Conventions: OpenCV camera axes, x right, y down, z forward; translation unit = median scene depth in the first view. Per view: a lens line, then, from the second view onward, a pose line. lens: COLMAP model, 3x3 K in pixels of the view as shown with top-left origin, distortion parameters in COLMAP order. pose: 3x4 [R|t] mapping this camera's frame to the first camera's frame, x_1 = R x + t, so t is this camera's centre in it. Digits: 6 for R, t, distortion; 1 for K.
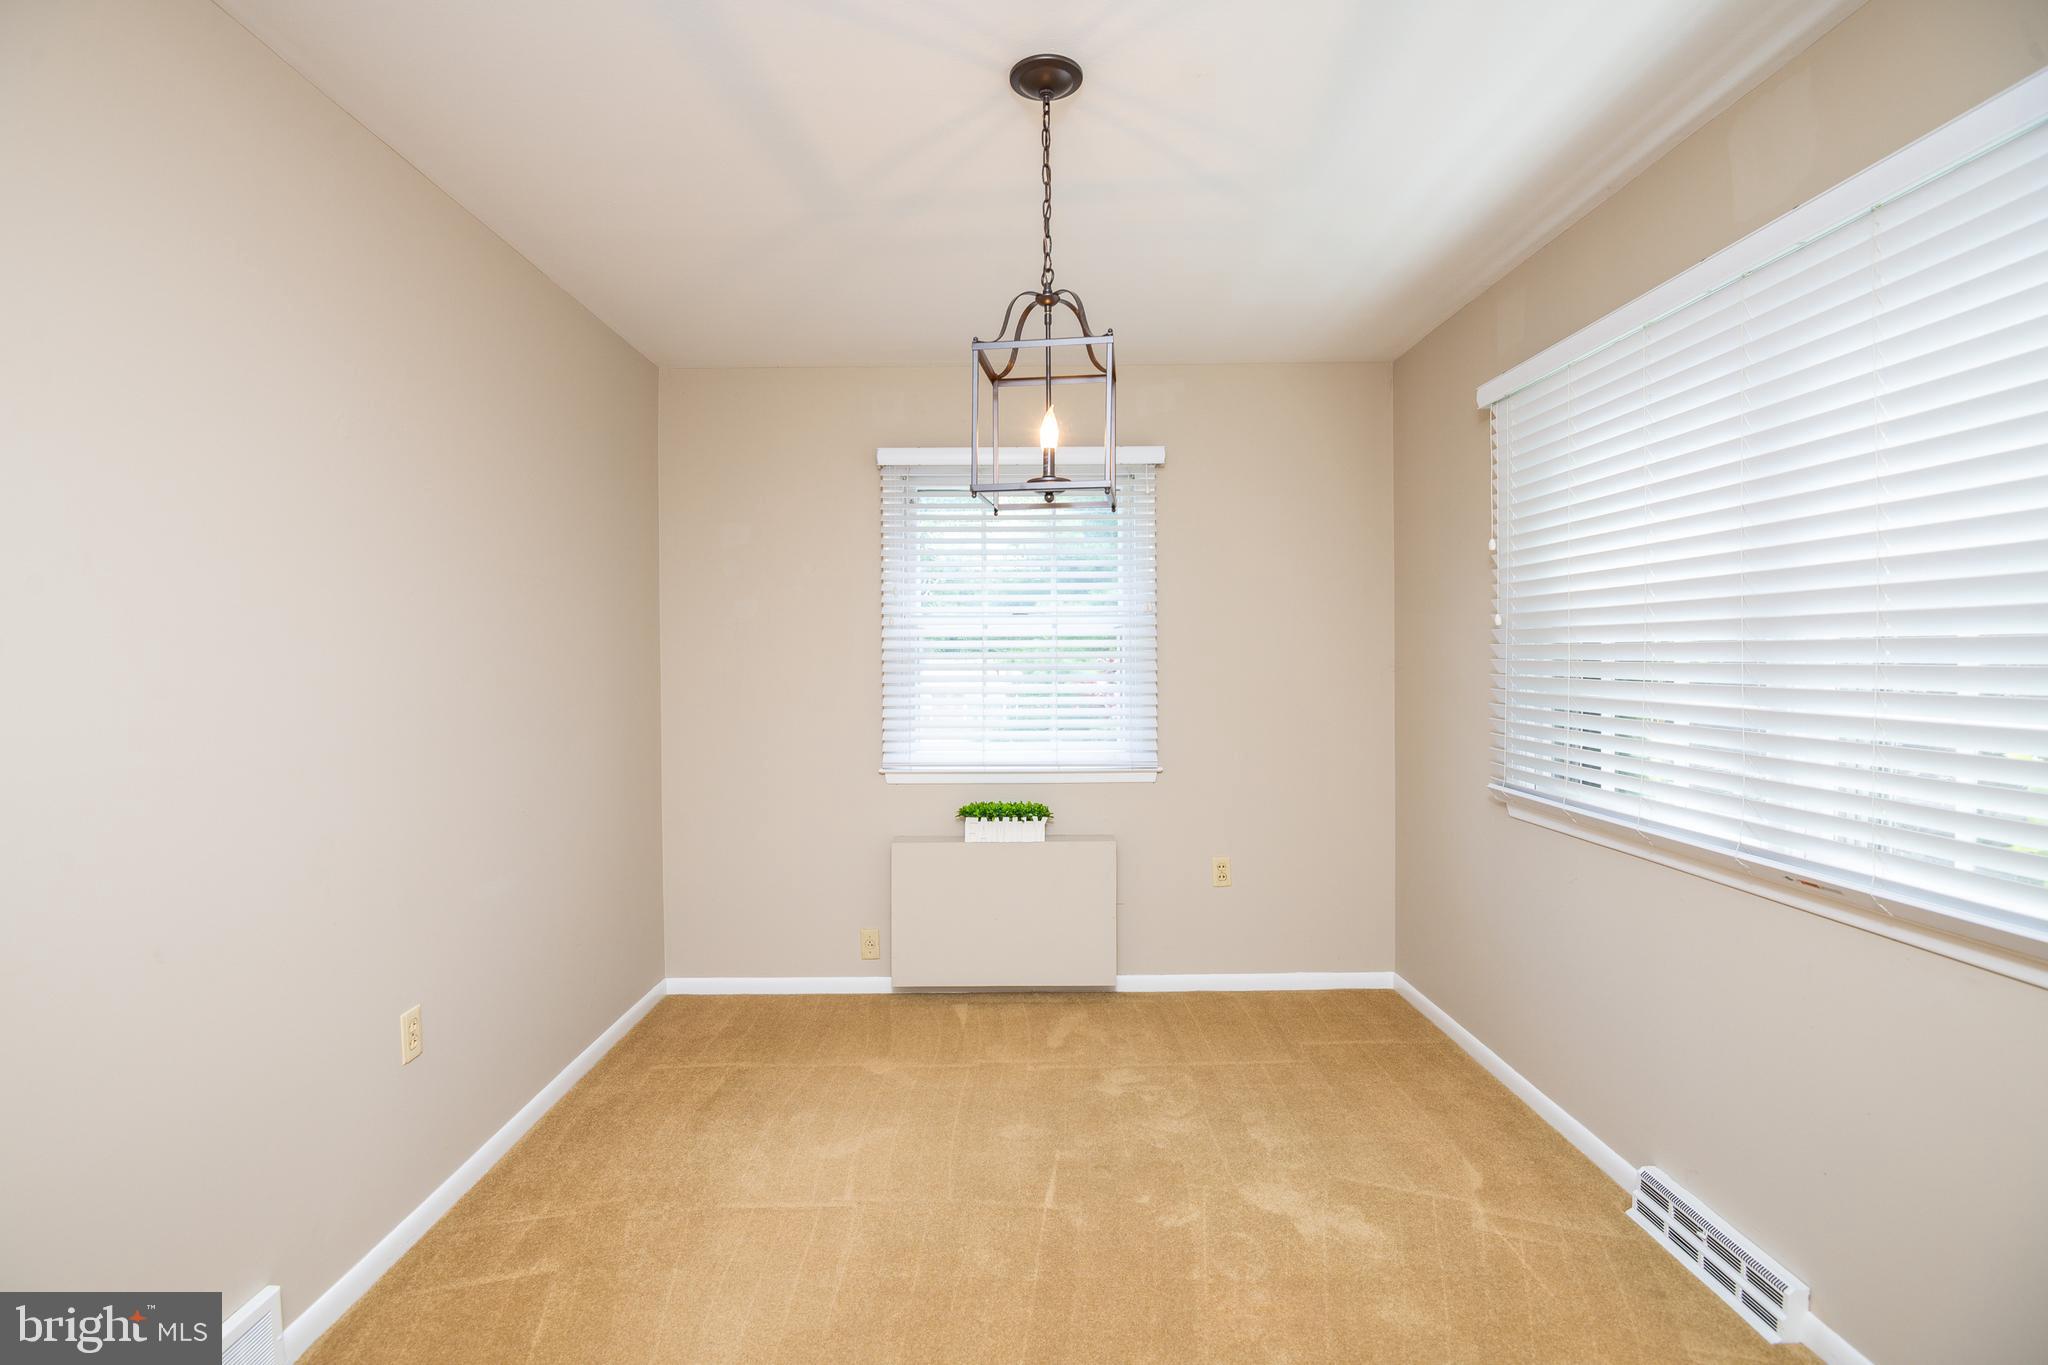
lens RADIAL K [[960.3, 0, 1024.0], [0, 960.3, 682.5], [0, 0, 1]] dist [-0.011500, -0.020783]
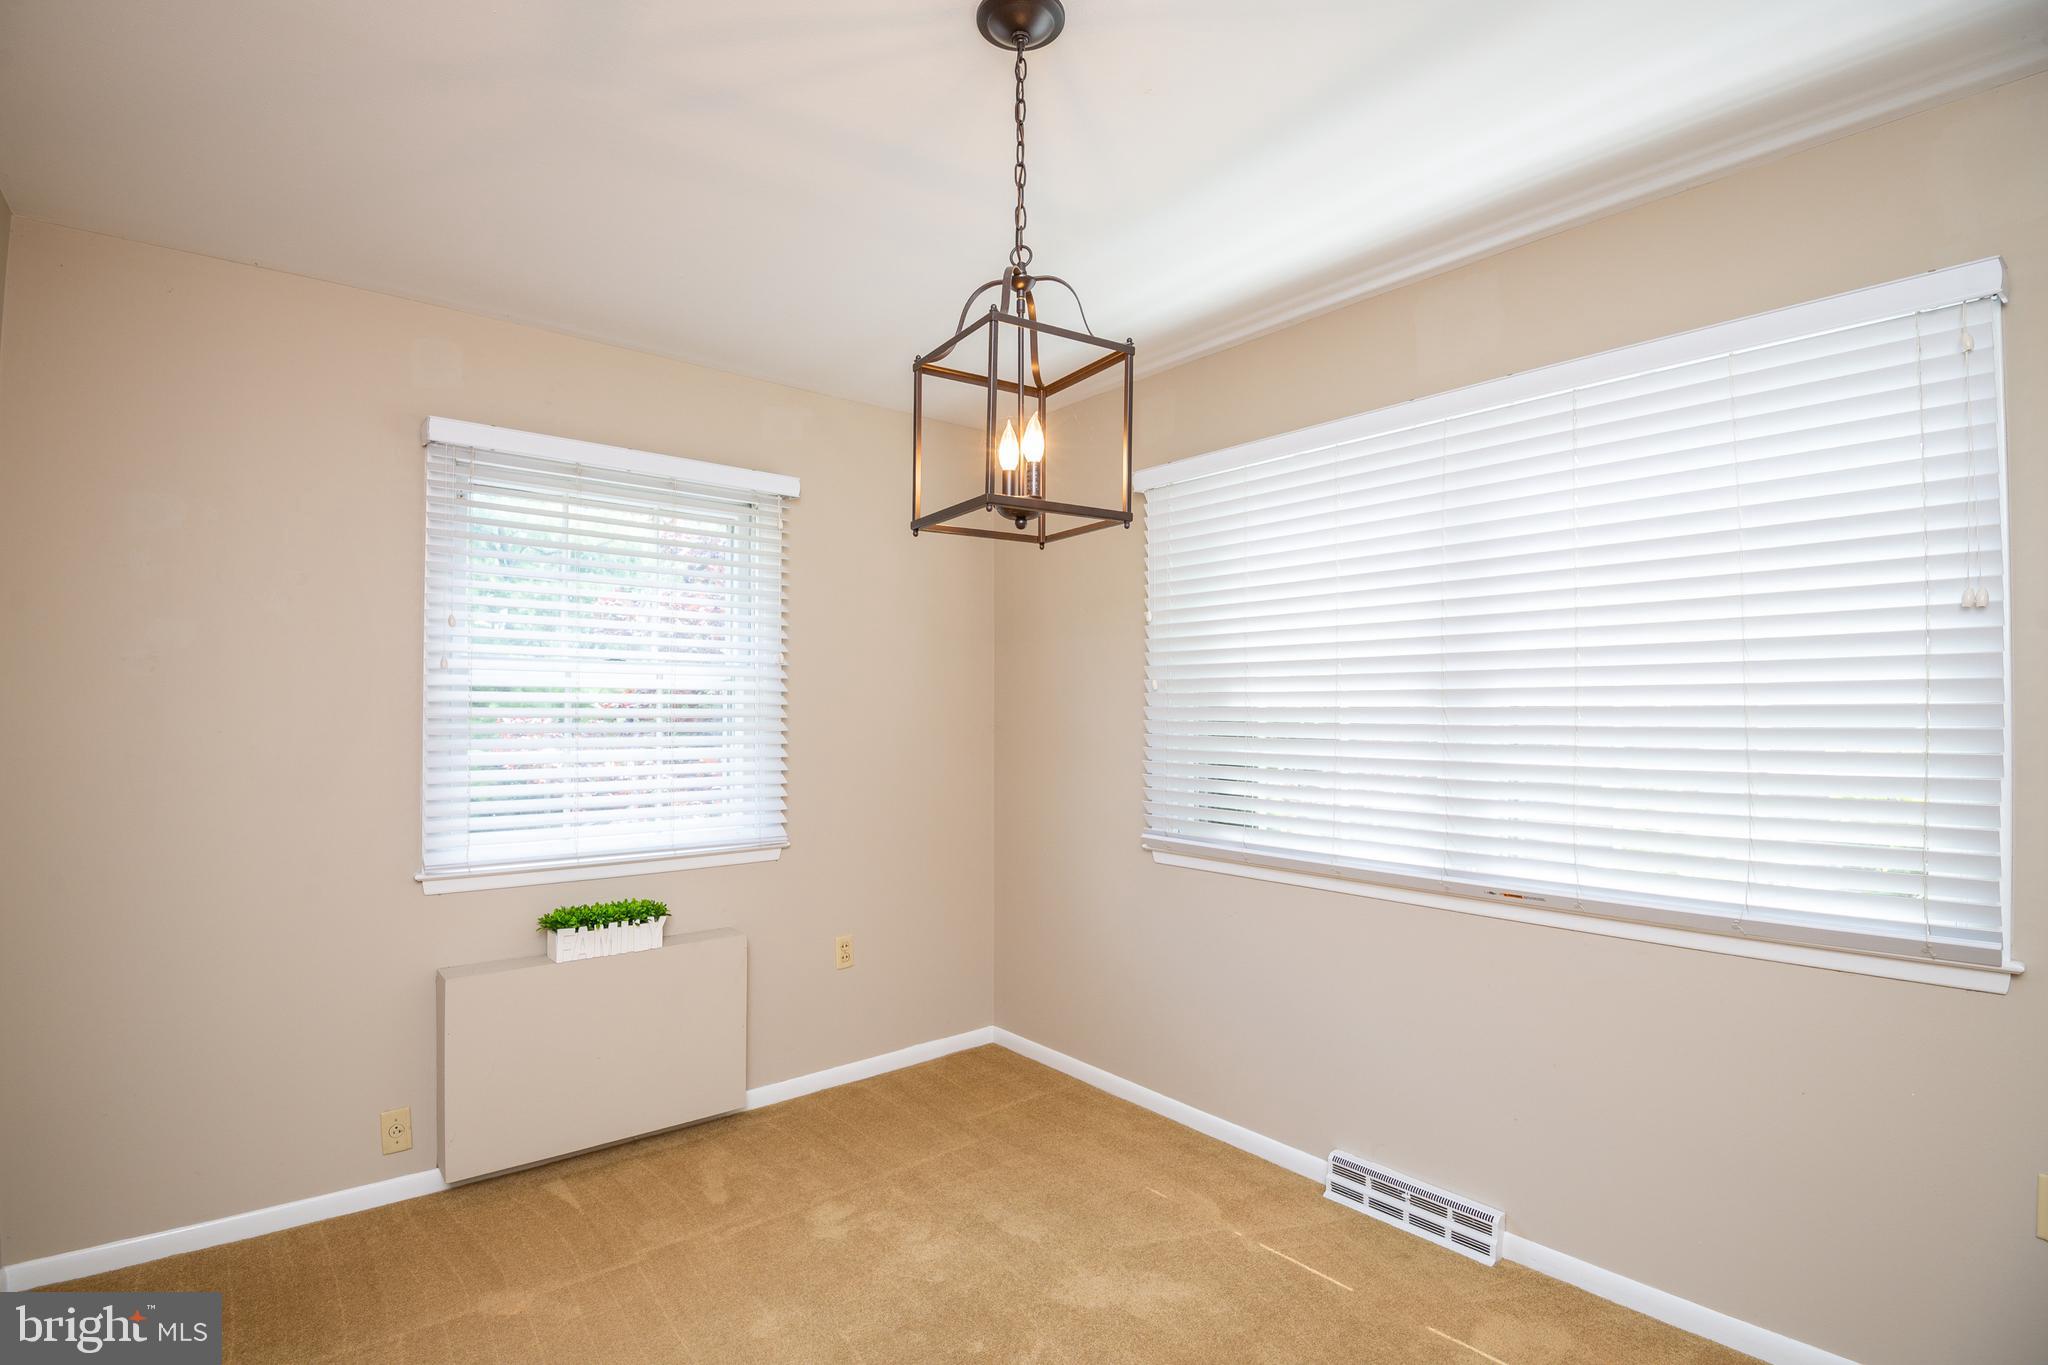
lens RADIAL K [[959.6, 0, 1020.4], [0, 959.6, 716.3], [0, 0, 1]] dist [0.001188, -0.037167]
pose [[0.777039, 0.005062, 0.629432, -0.250302], [0.010325, 0.999731, -0.020786, -0.005897], [-0.629368, 0.022651, 0.776777, 0.191029]]
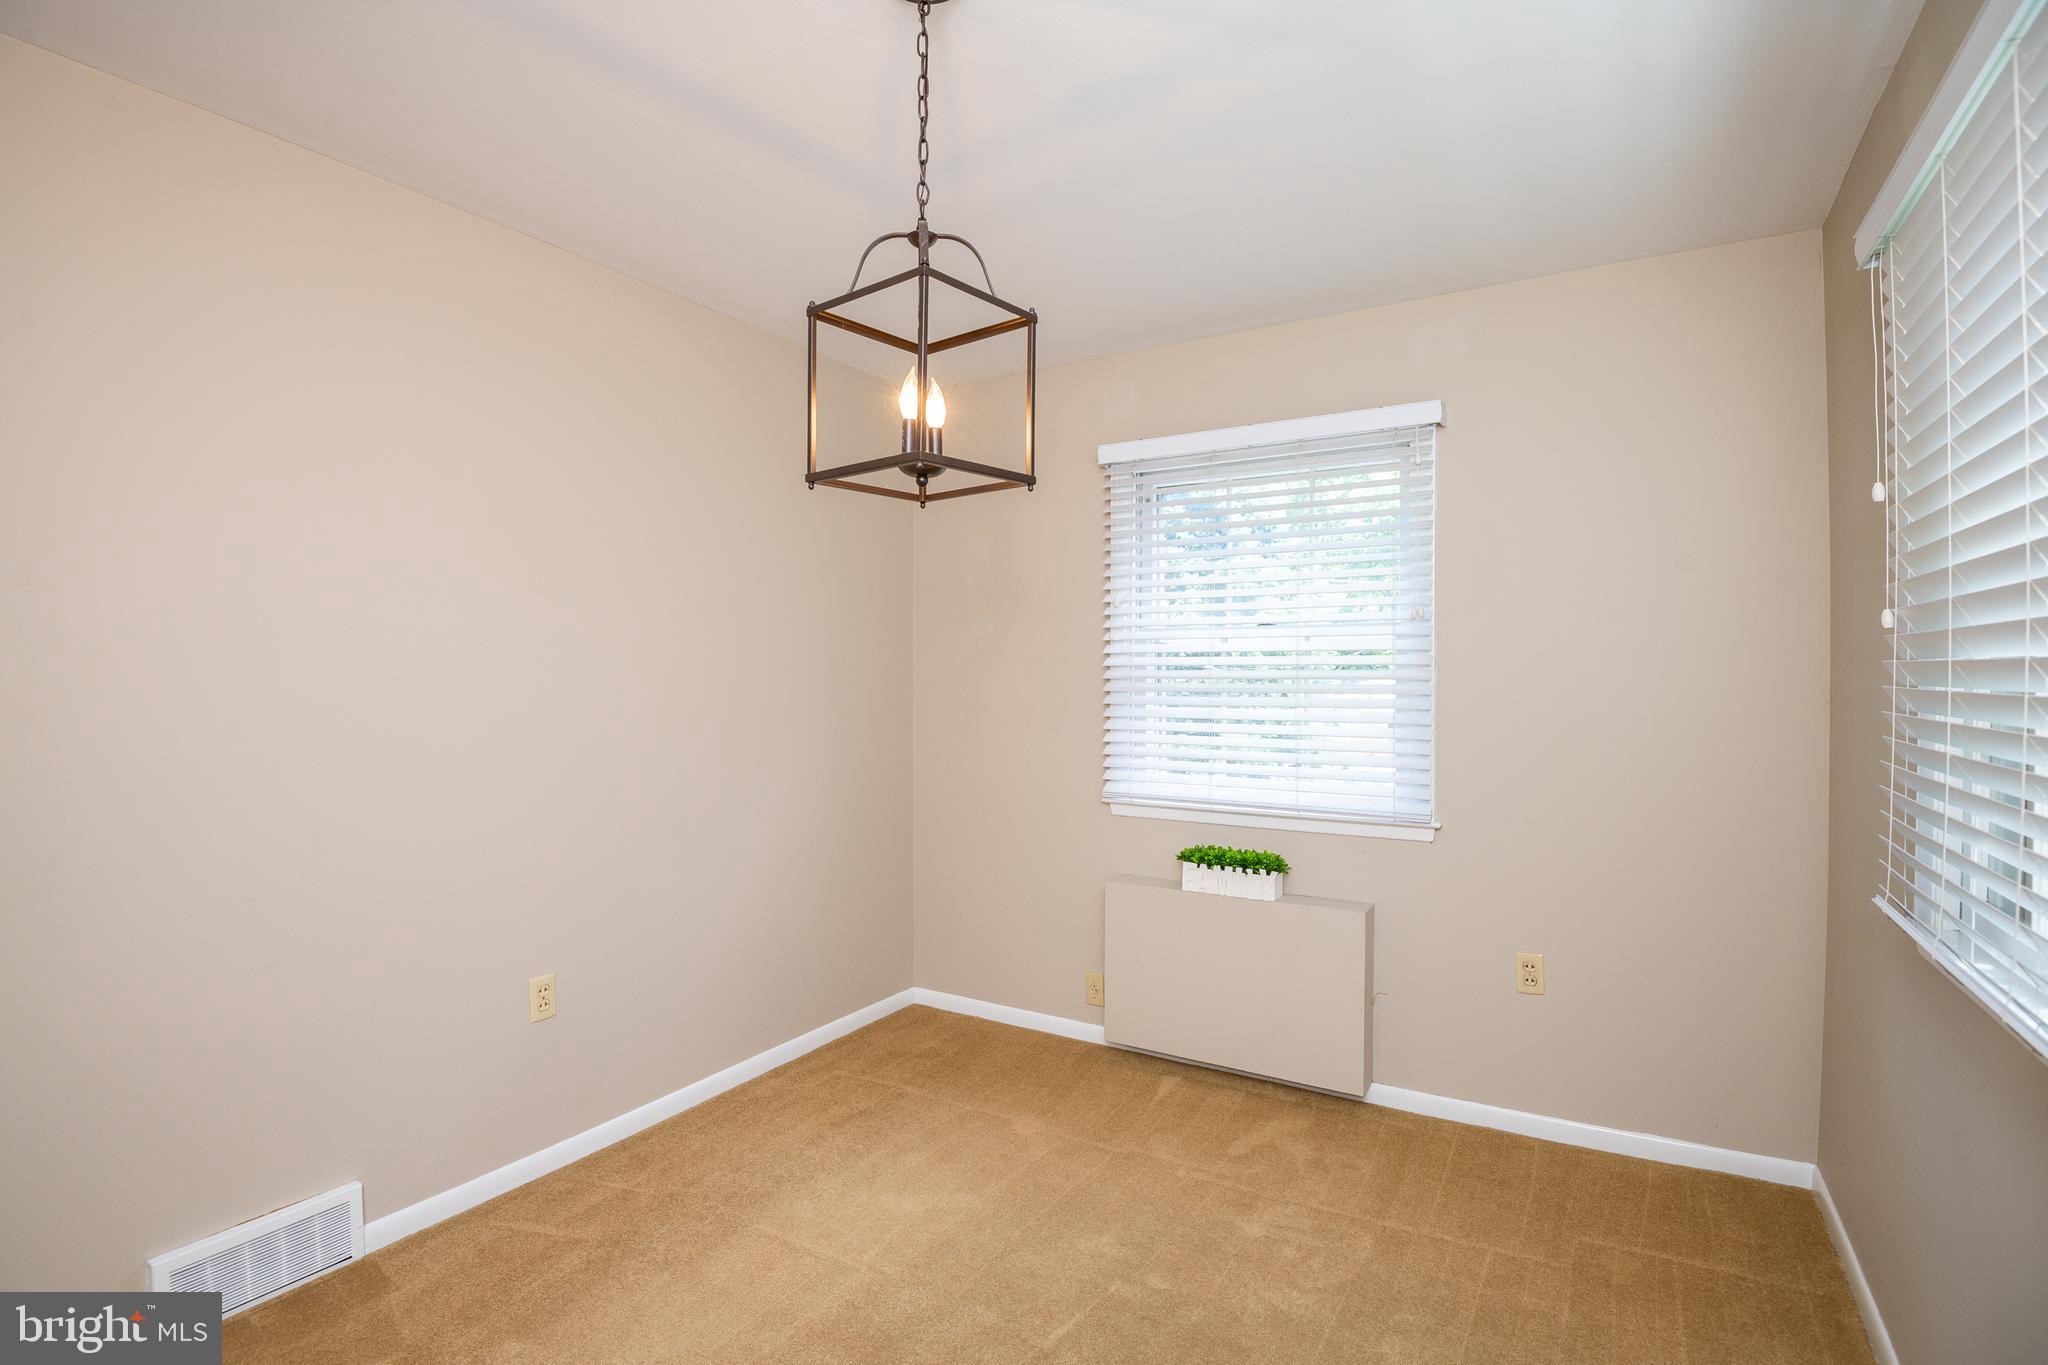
lens RADIAL K [[976.8, 0, 1025.1], [0, 976.8, 696.5], [0, 0, 1]] dist [-0.002336, -0.035903]
pose [[0.848987, 0.018844, -0.528078, 0.279611], [-0.020710, 0.999783, 0.002381, -0.006923], [0.528008, 0.008915, 0.849192, 0.178019]]
